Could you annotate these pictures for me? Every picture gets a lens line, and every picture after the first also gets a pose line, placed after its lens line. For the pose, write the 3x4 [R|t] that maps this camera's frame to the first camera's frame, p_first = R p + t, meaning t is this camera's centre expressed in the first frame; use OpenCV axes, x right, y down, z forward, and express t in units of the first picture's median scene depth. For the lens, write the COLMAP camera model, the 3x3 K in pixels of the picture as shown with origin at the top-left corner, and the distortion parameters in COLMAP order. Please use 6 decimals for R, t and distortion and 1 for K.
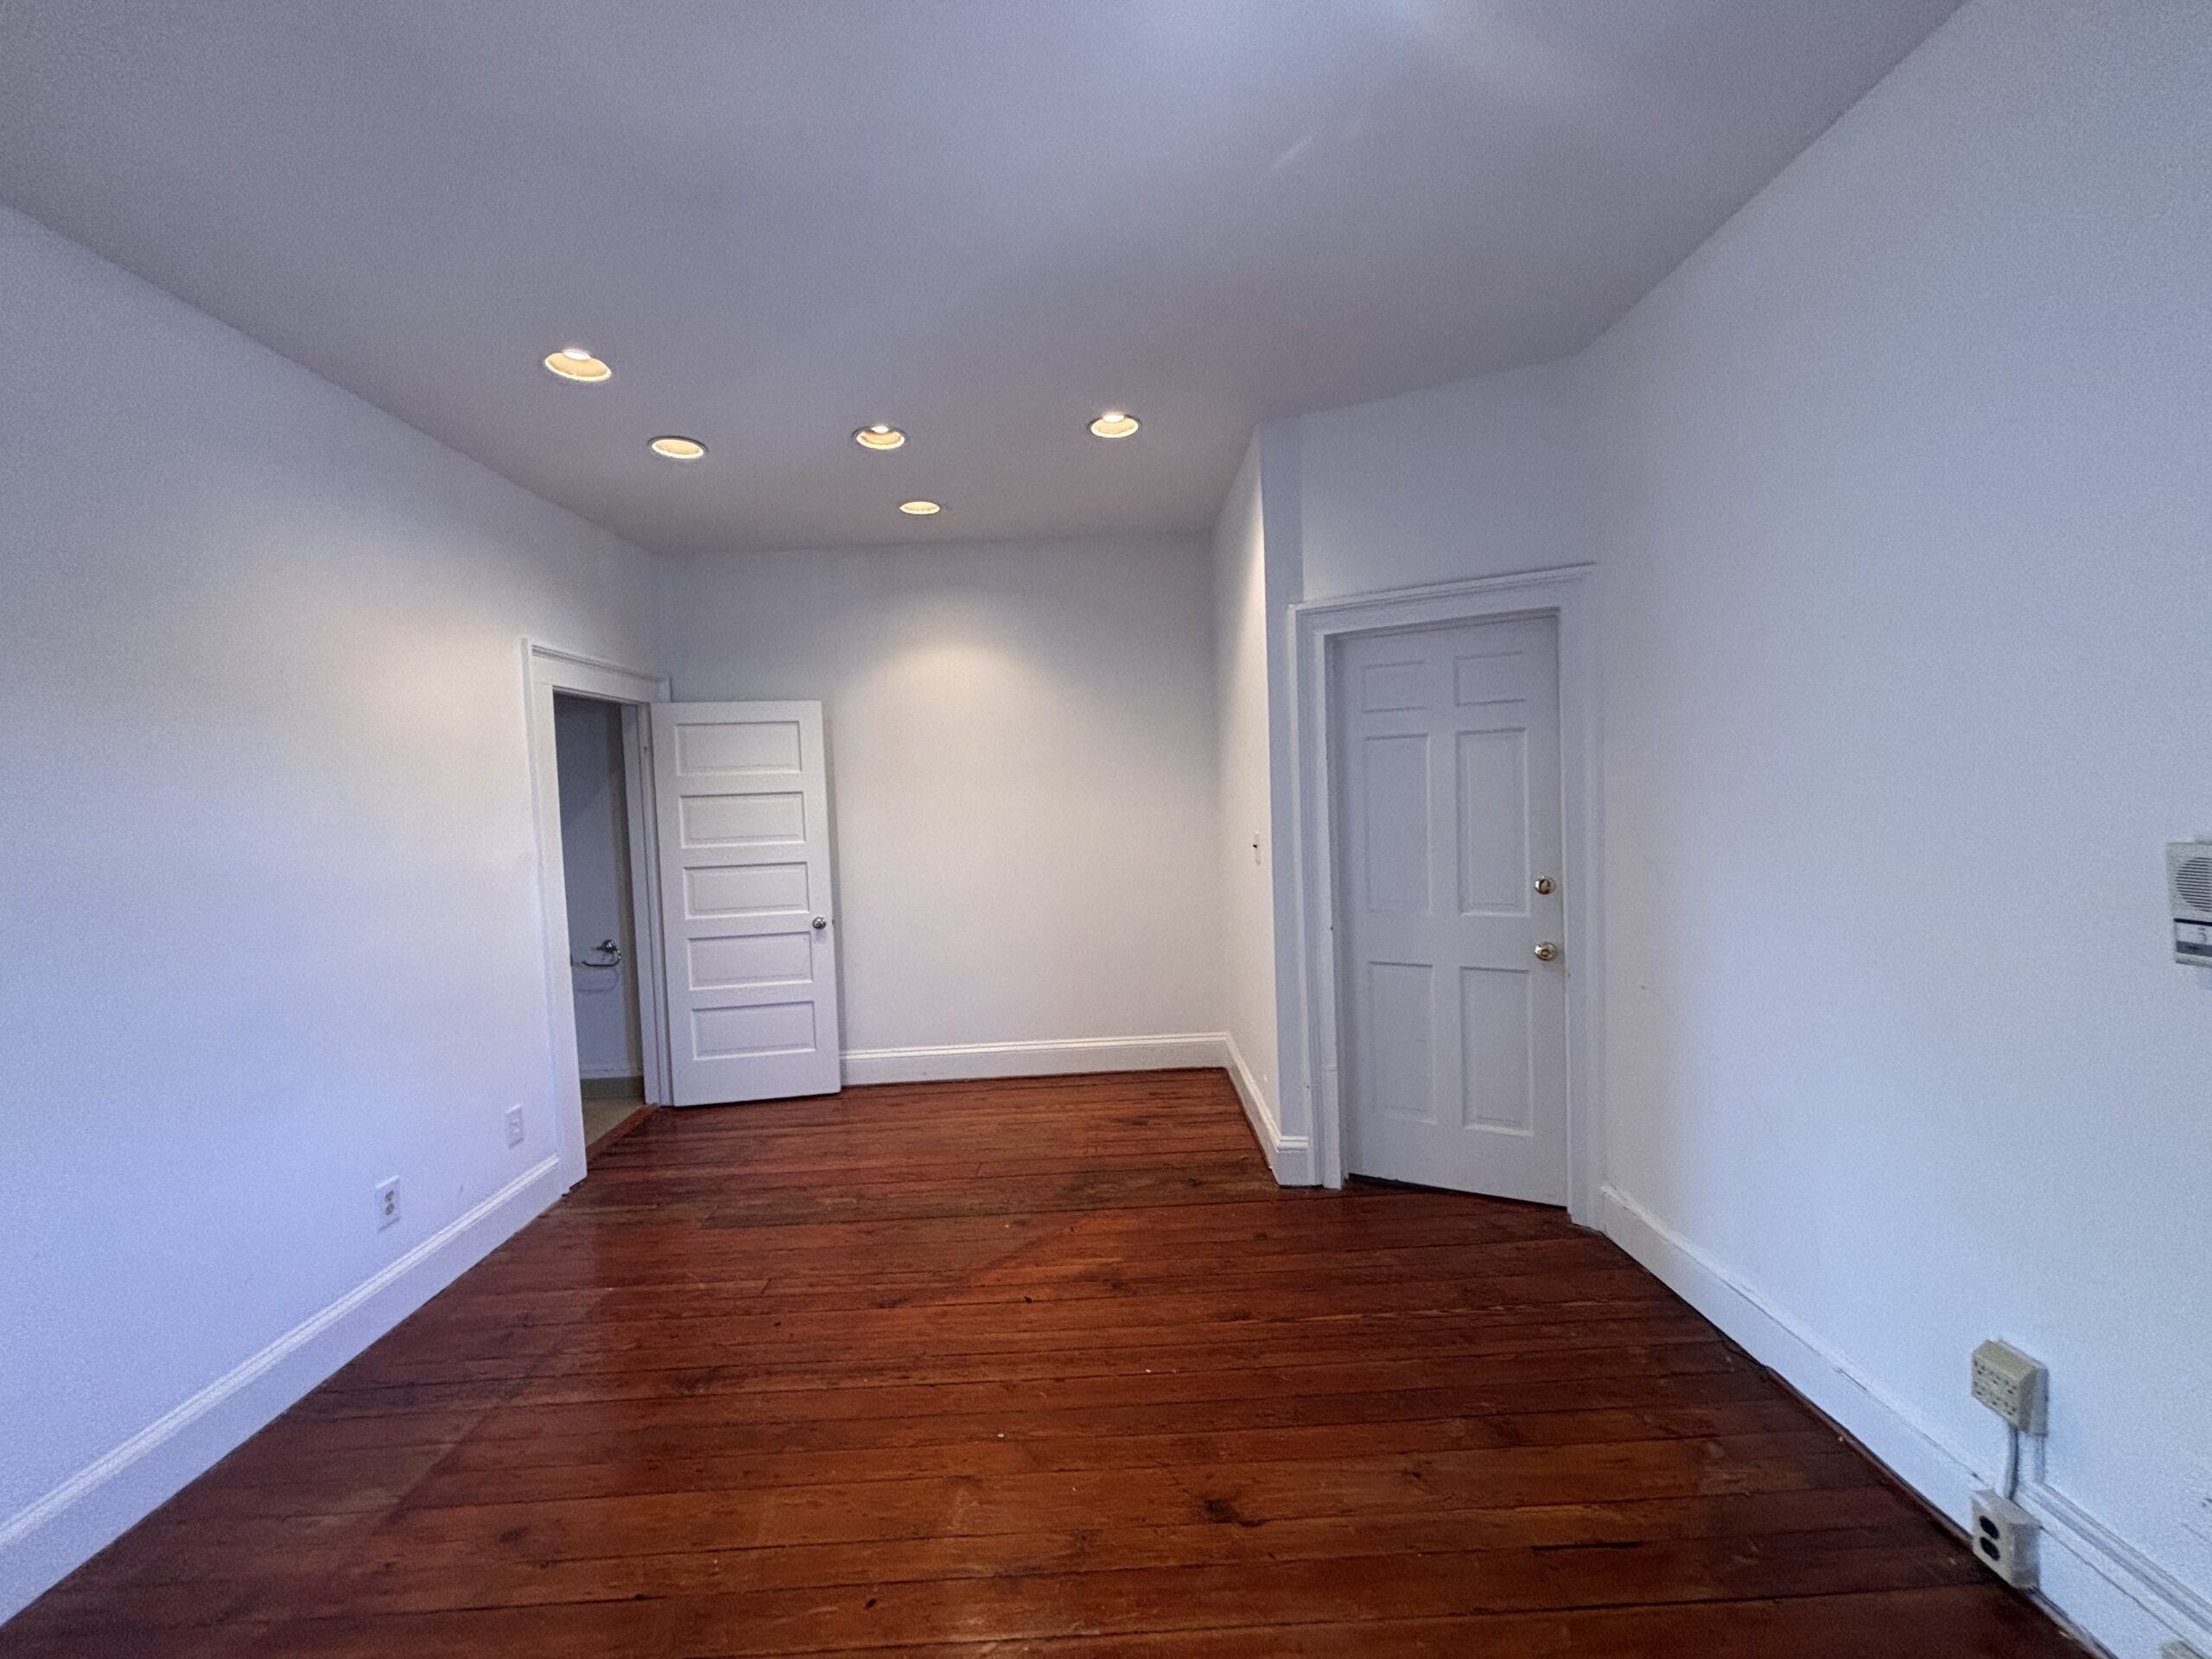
lens RADIAL K [[884.8, 0, 1105.6], [0, 884.8, 832.0], [0, 0, 1]] dist [-0.000572, -0.001019]
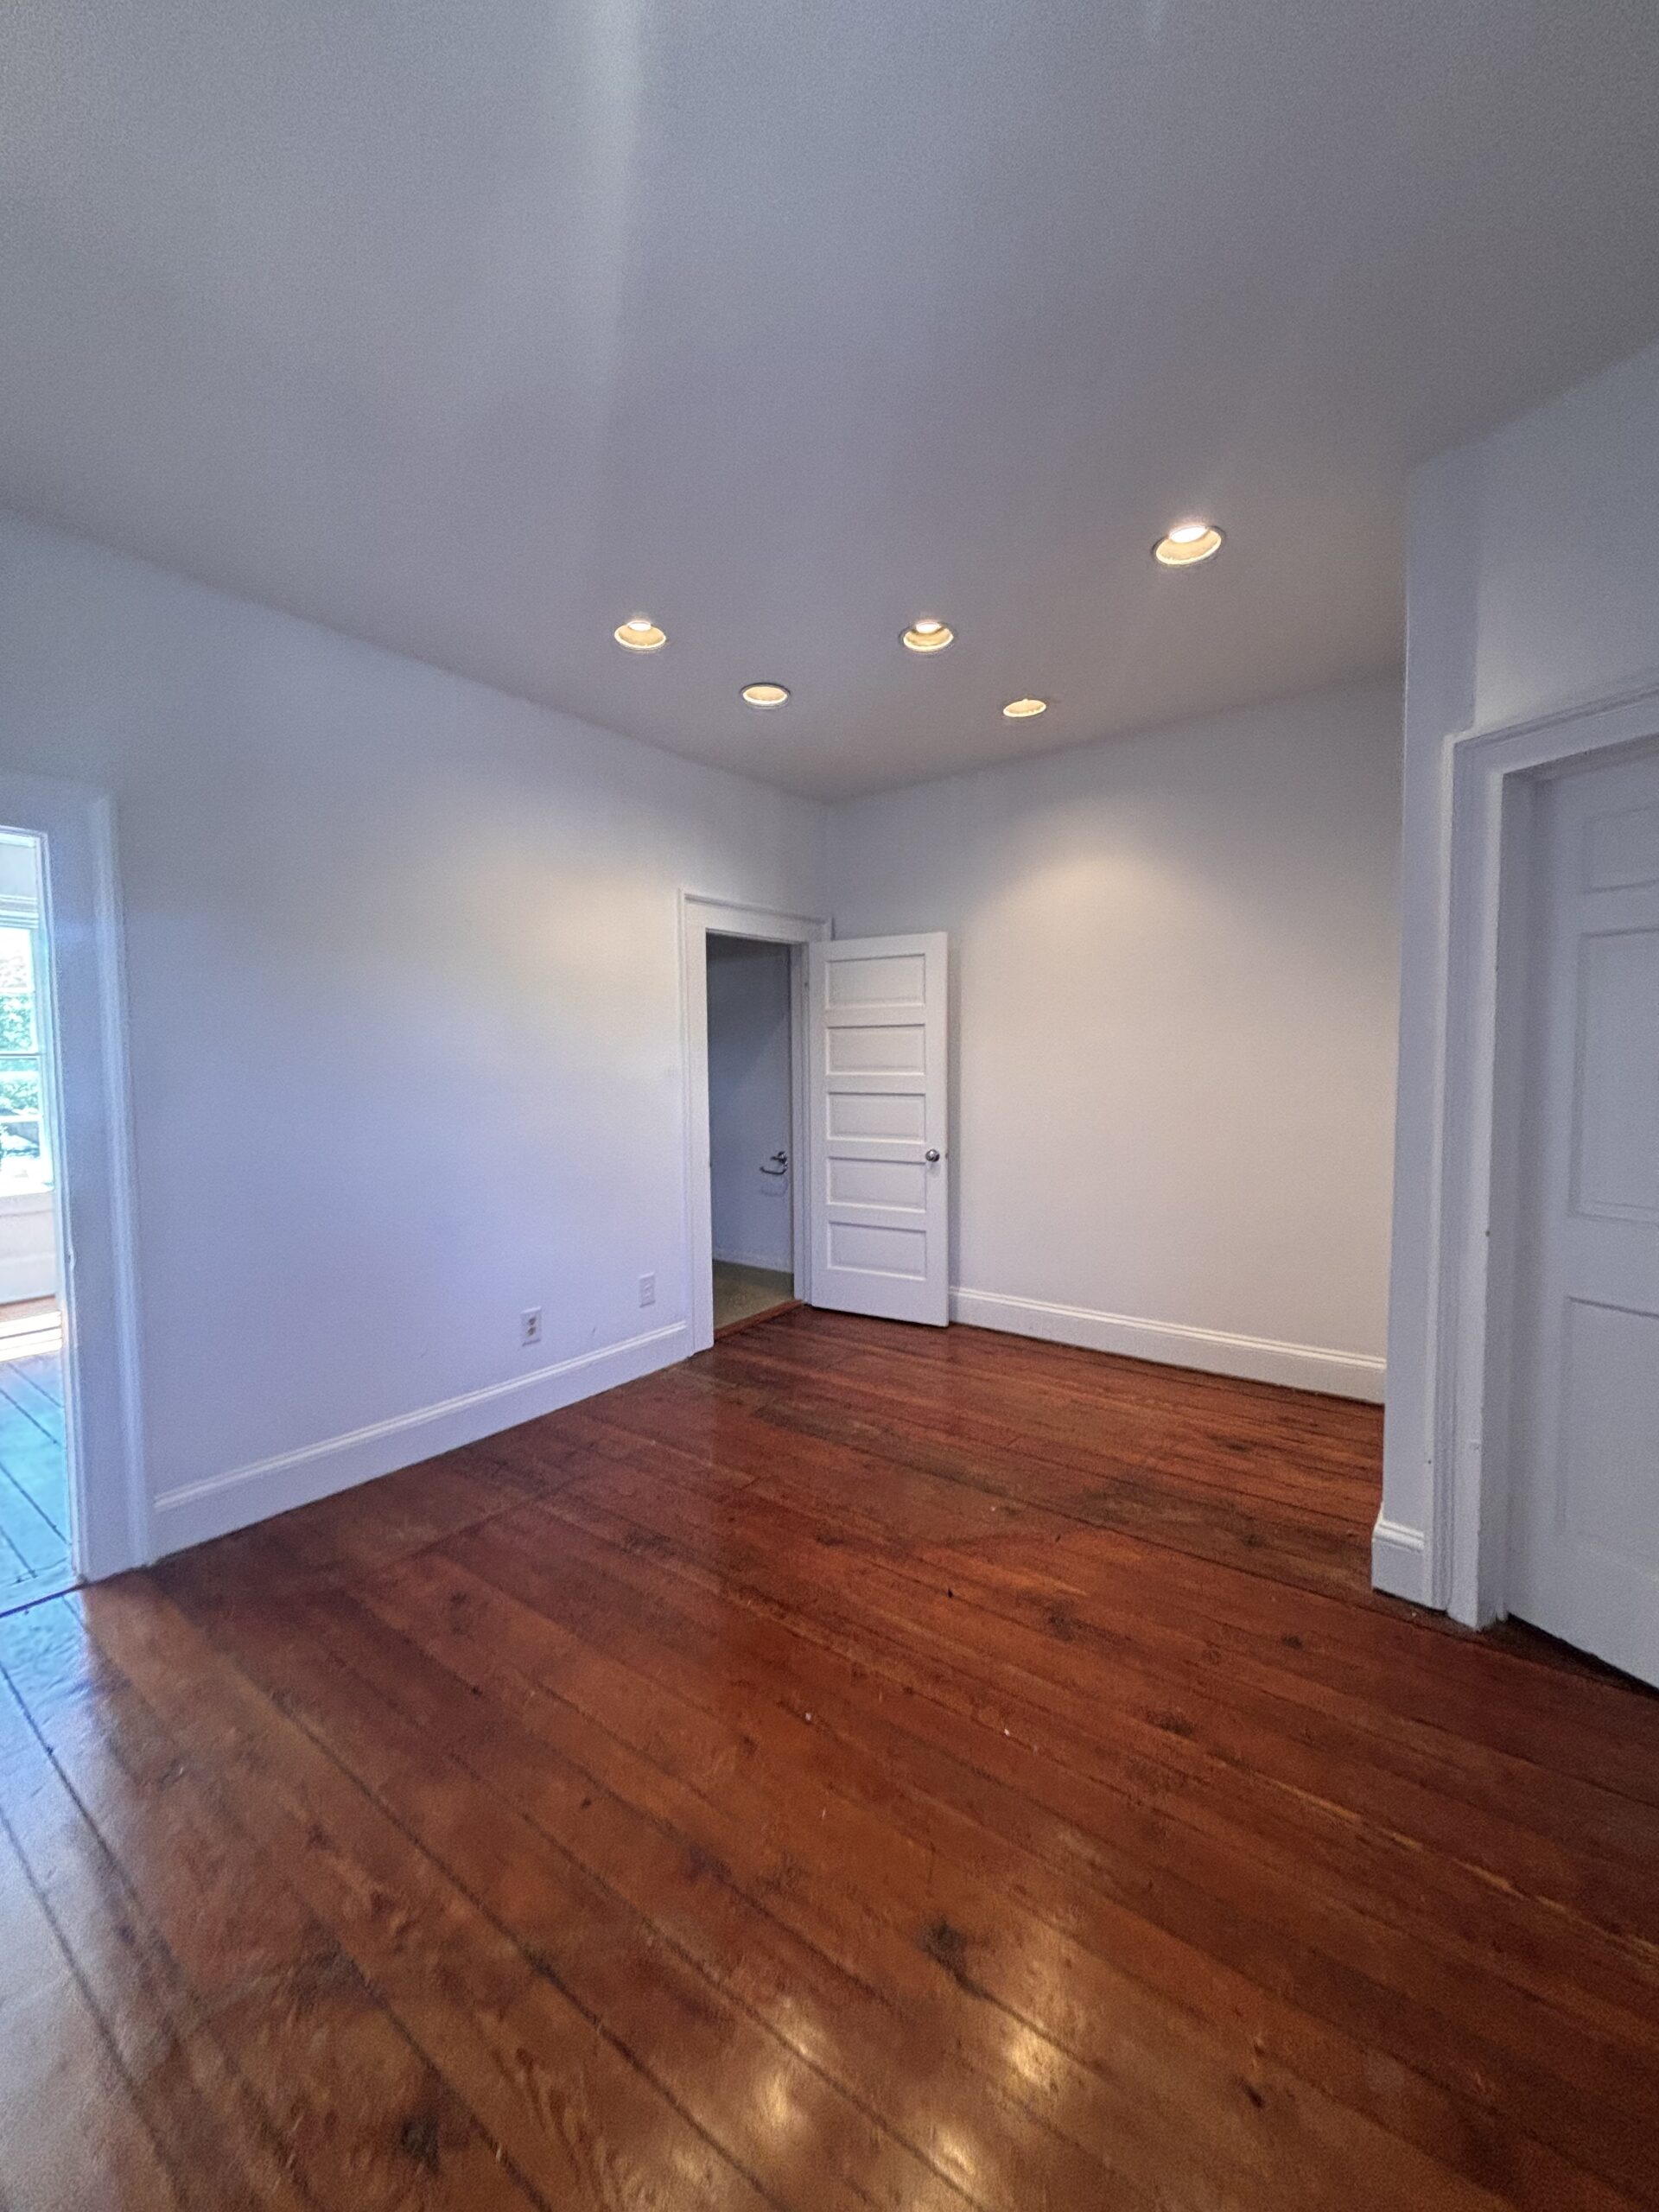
lens RADIAL K [[884.8, 0, 838.2], [0, 884.8, 1109.1], [0, 0, 1]] dist [-0.000572, -0.001019]
pose [[0.787159, 0.068024, -0.612988, 0.242967], [-0.048582, 0.997649, 0.048325, 0.008860], [0.614834, -0.008259, 0.788613, 0.178780]]
